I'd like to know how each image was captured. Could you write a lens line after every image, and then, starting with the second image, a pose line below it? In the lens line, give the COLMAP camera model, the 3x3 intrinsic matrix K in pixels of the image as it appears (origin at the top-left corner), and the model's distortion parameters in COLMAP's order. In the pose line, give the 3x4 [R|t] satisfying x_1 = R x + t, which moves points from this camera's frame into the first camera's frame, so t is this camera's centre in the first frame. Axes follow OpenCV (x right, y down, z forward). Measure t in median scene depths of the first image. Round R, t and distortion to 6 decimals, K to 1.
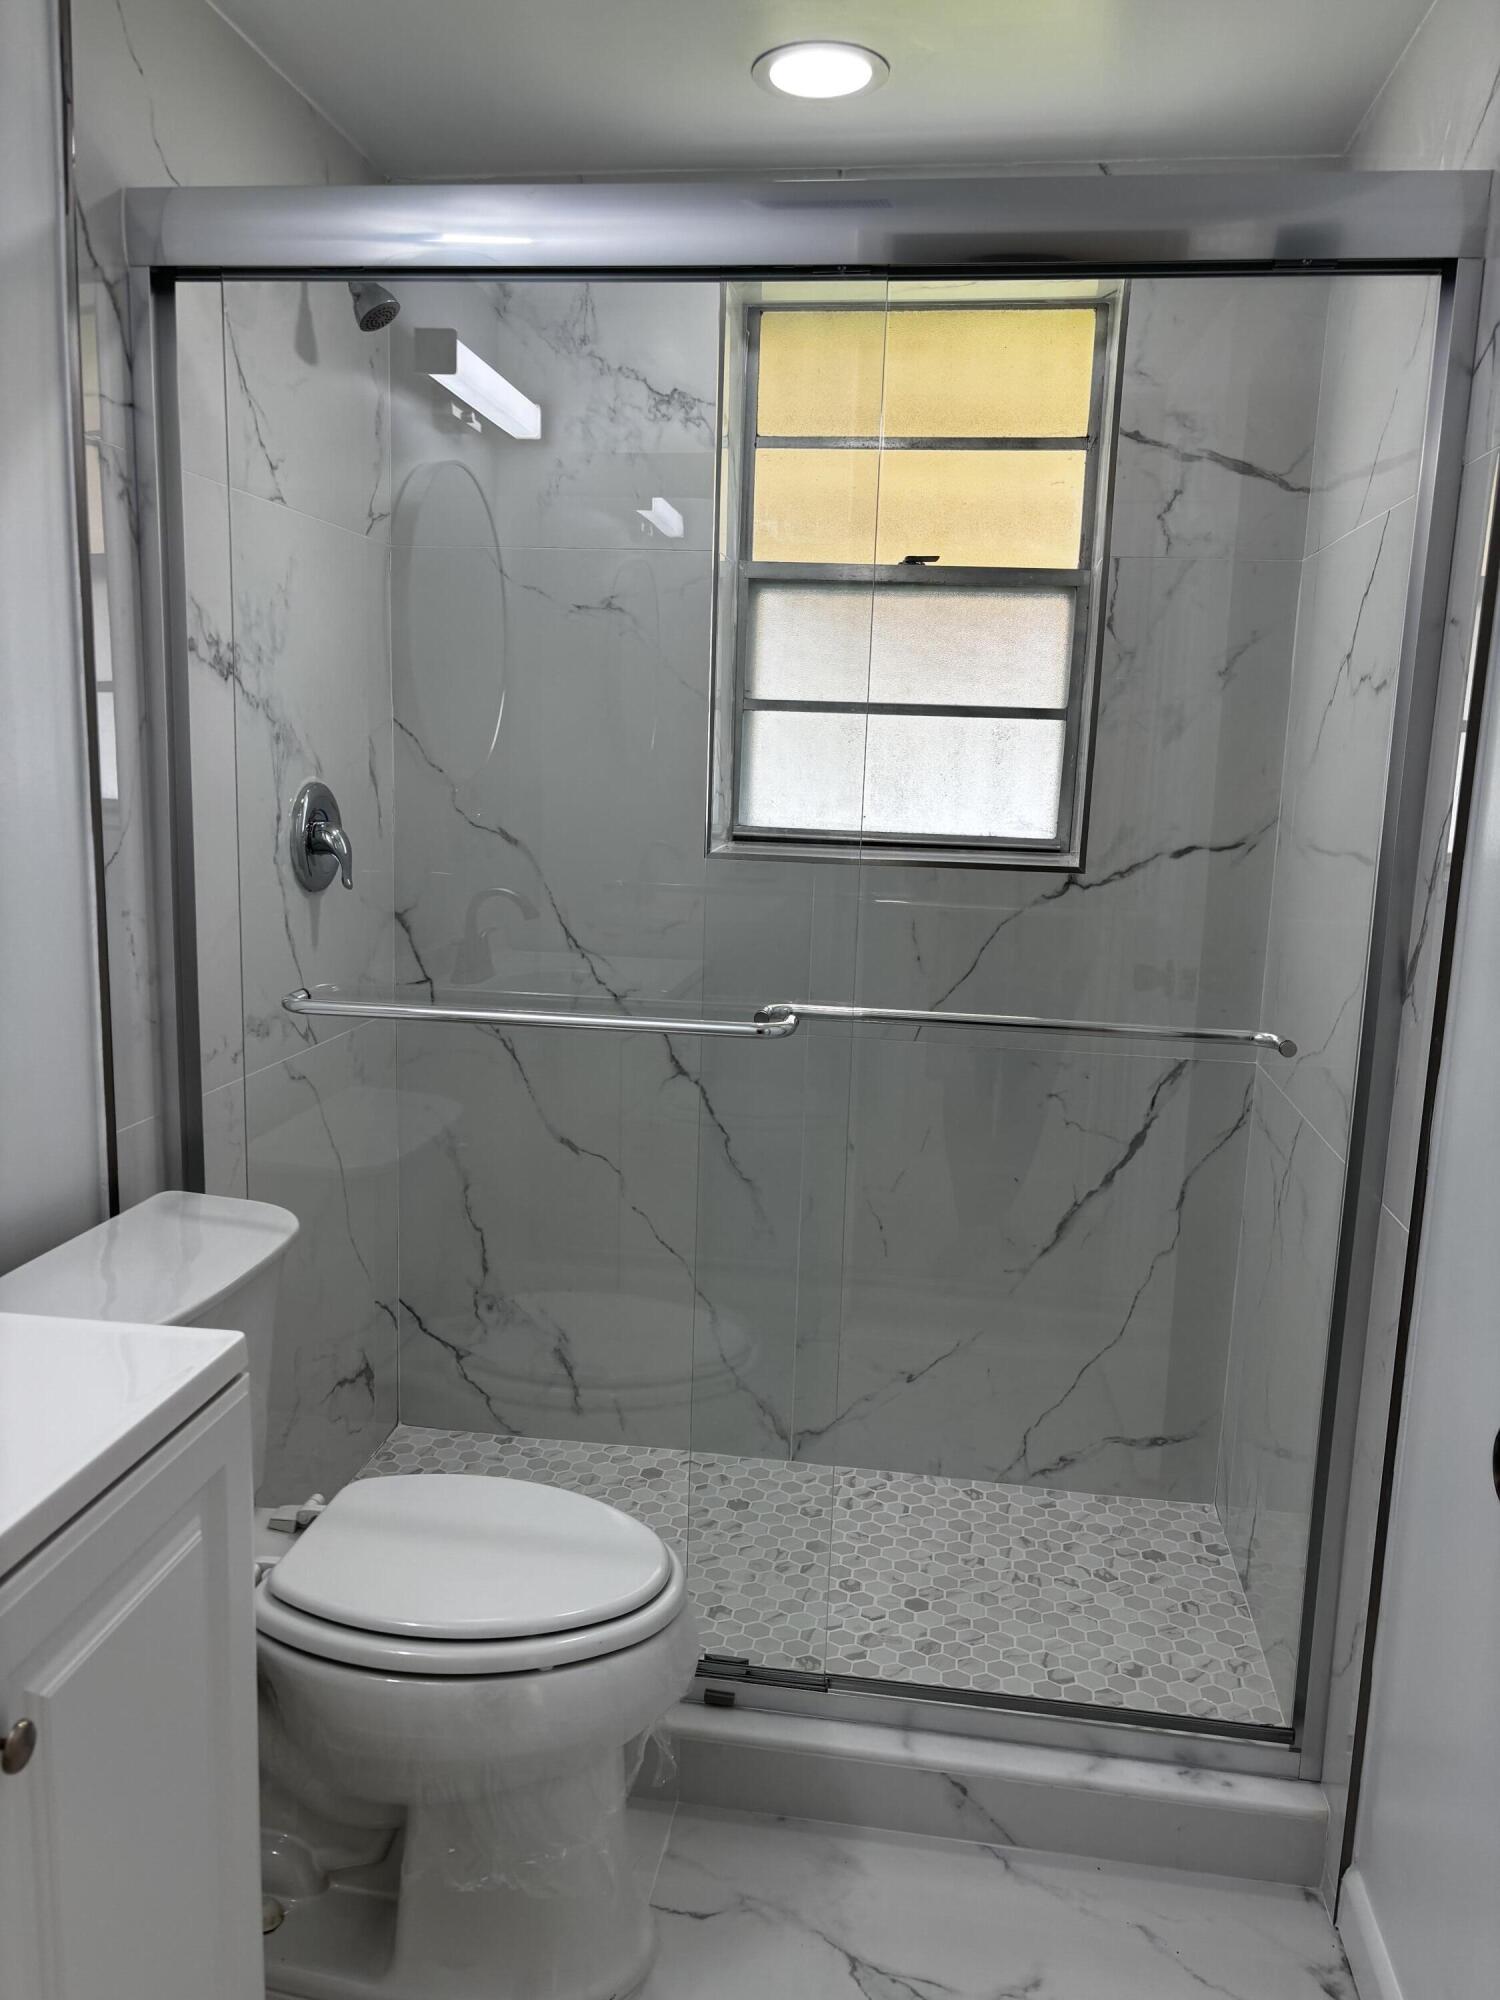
lens RADIAL K [[1514.4, 0, 737.6], [0, 1514.4, 1005.6], [0, 0, 1]] dist [0.038059, -0.035778]
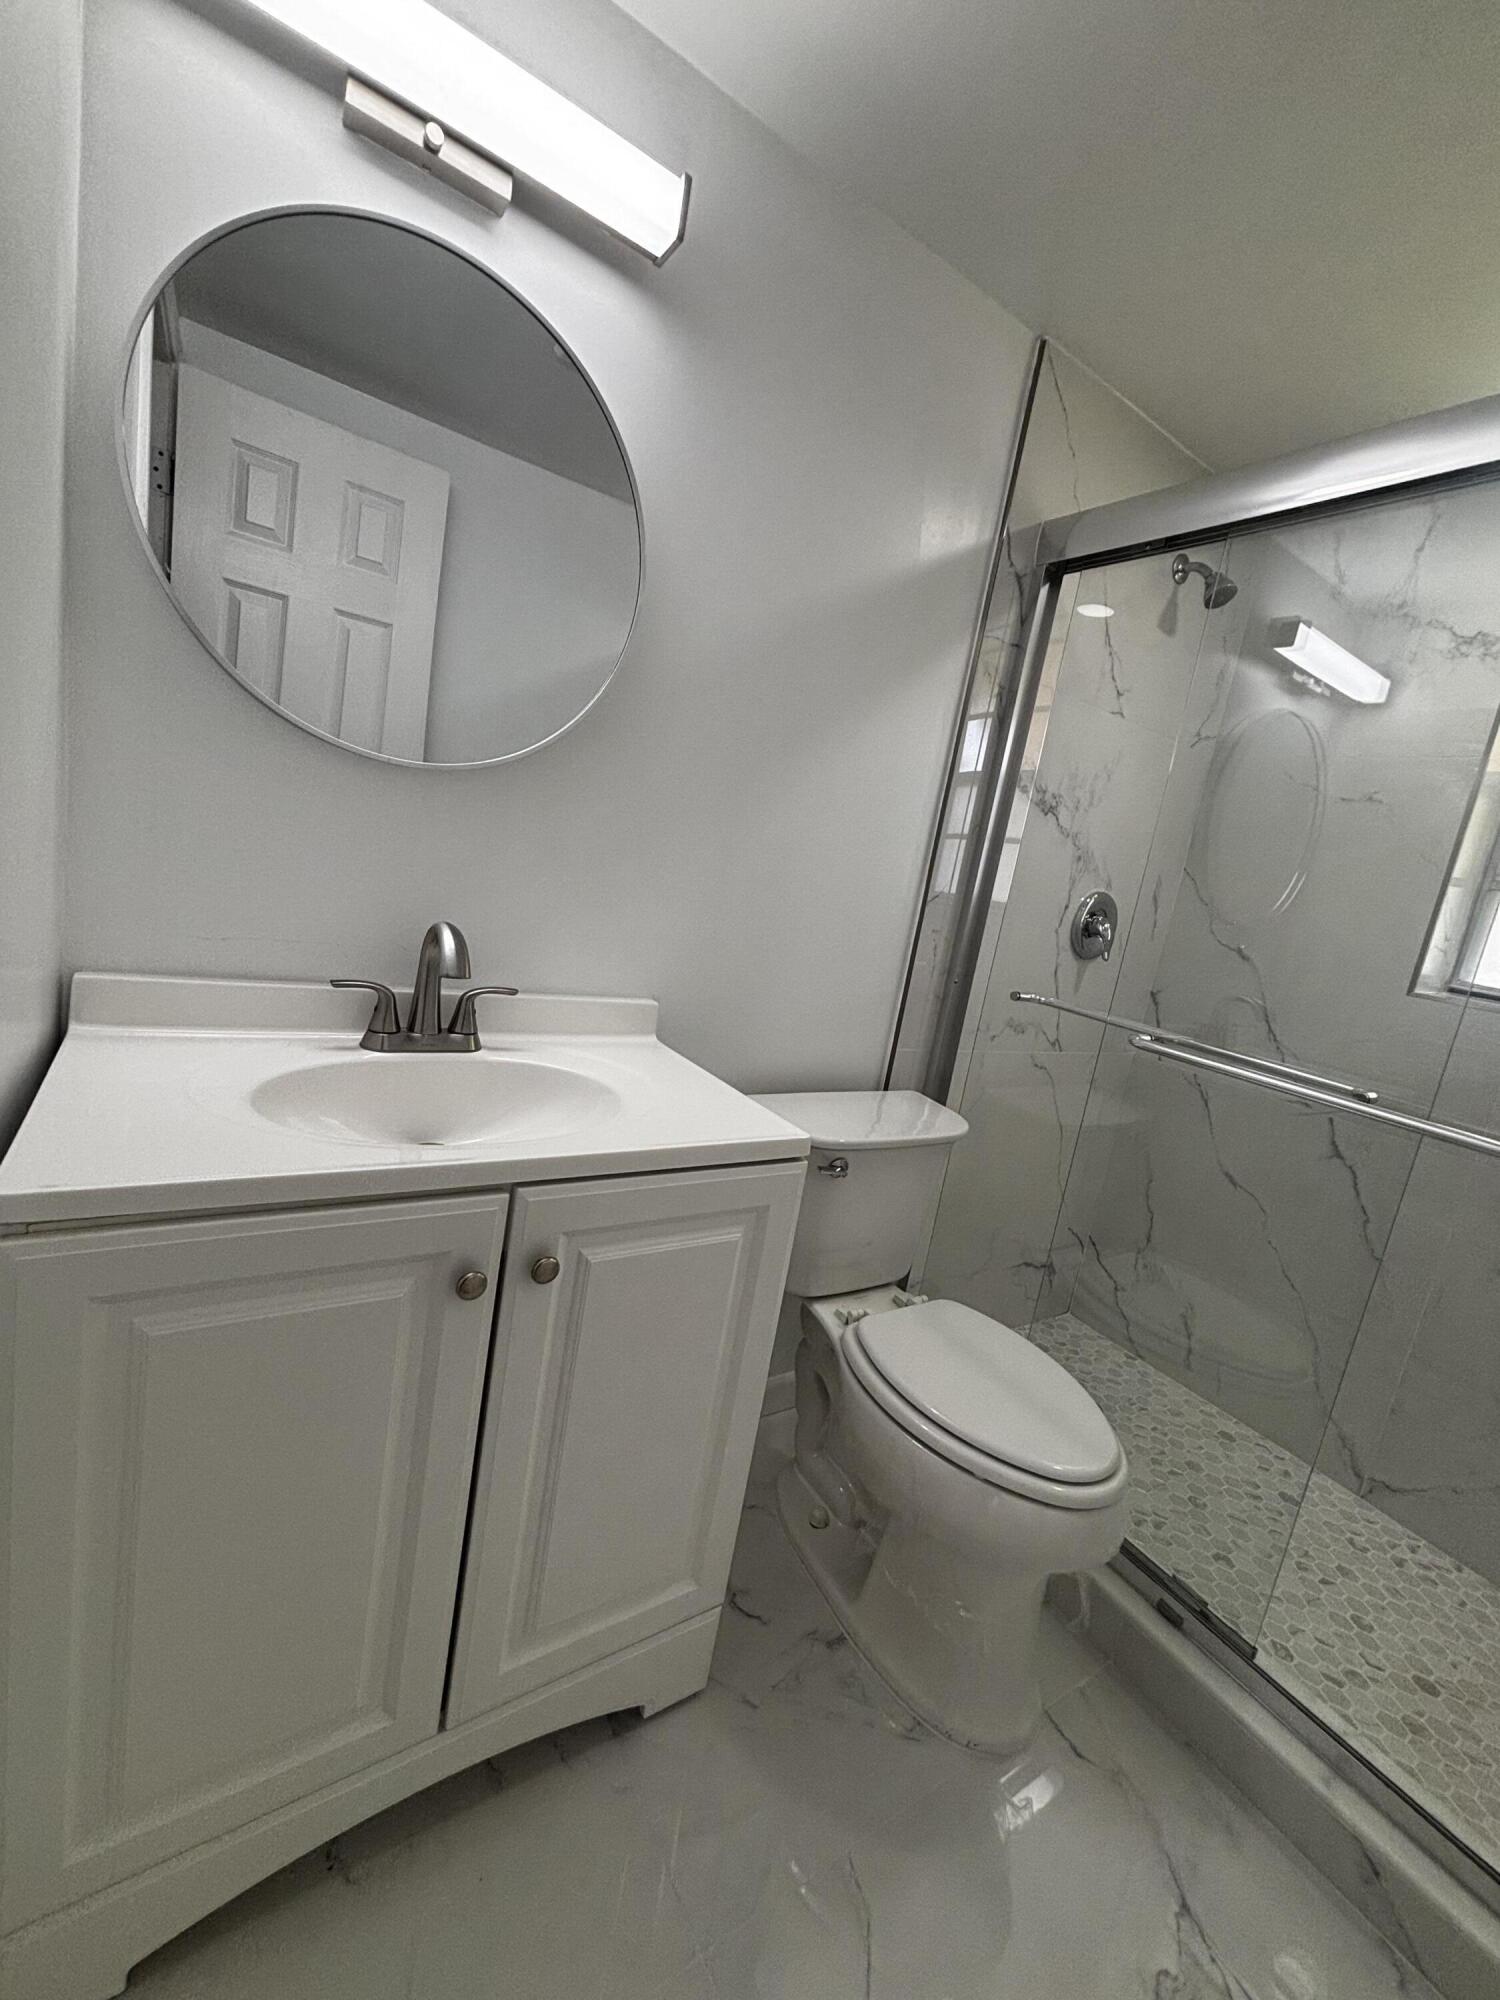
lens RADIAL K [[804.2, 0, 754.7], [0, 804.2, 996.3], [0, 0, 1]] dist [0.000009, 0.001604]
pose [[0.663338, 0.206908, -0.719147, 0.098458], [-0.270587, 0.962309, 0.027280, 0.030328], [0.697686, 0.176496, 0.694322, 0.158309]]
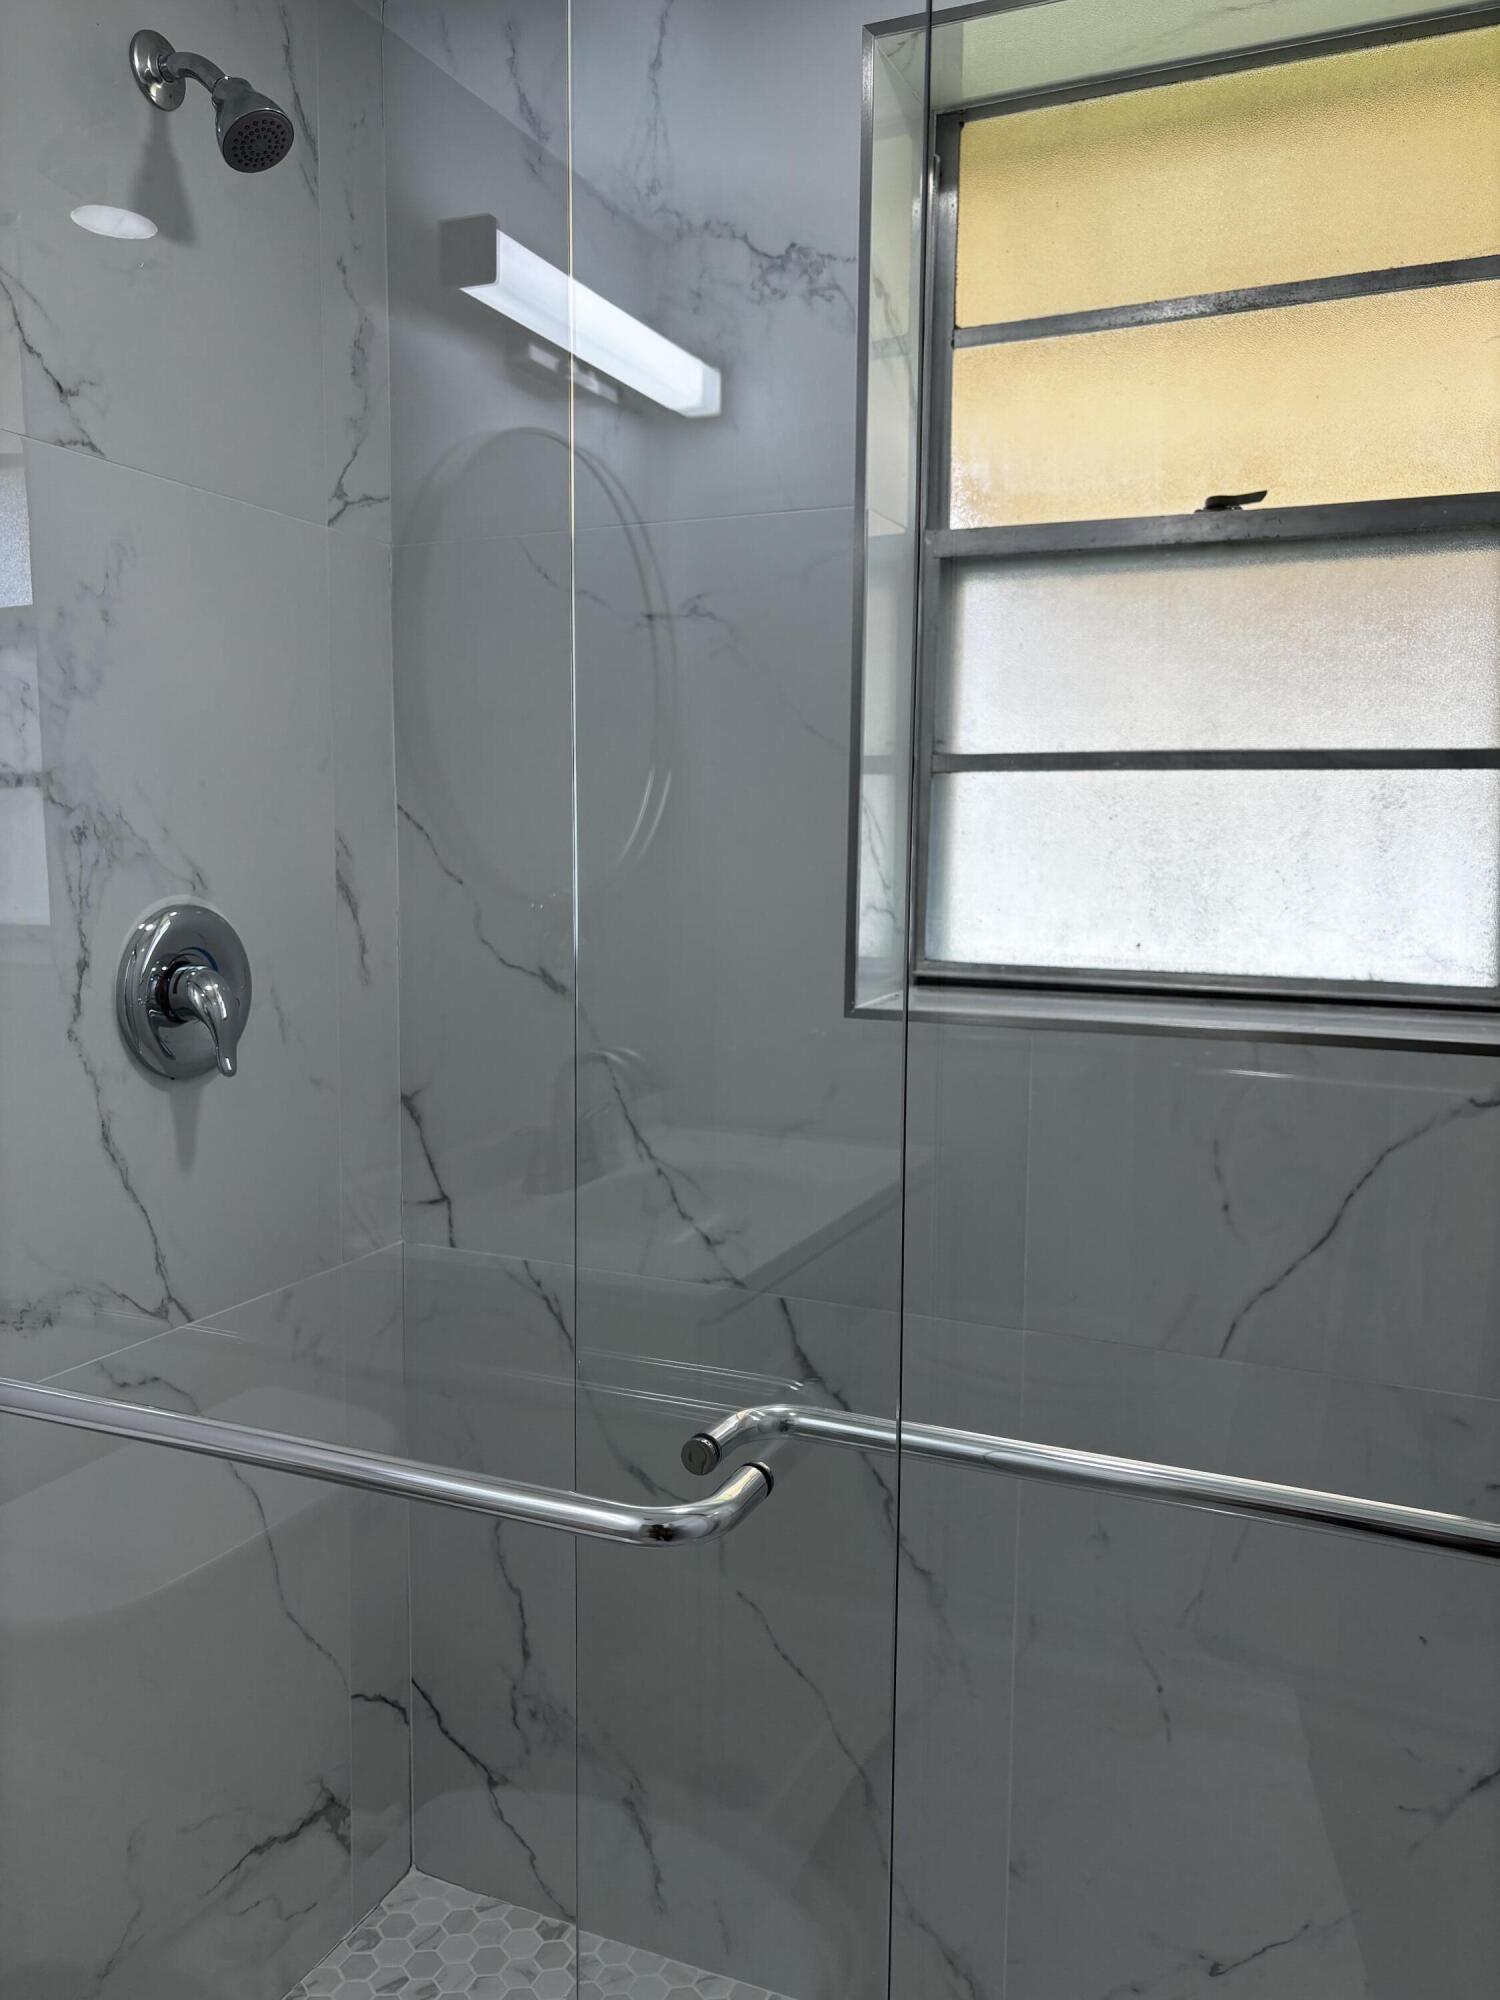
lens RADIAL K [[1514.4, 0, 745.3], [0, 1514.4, 1006.5], [0, 0, 1]] dist [0.038059, -0.035778]
pose [[0.962881, 0.006175, -0.269855, 0.099723], [-0.023147, 0.997945, -0.059756, -0.065570], [0.268931, 0.063784, 0.961045, 0.415113]]
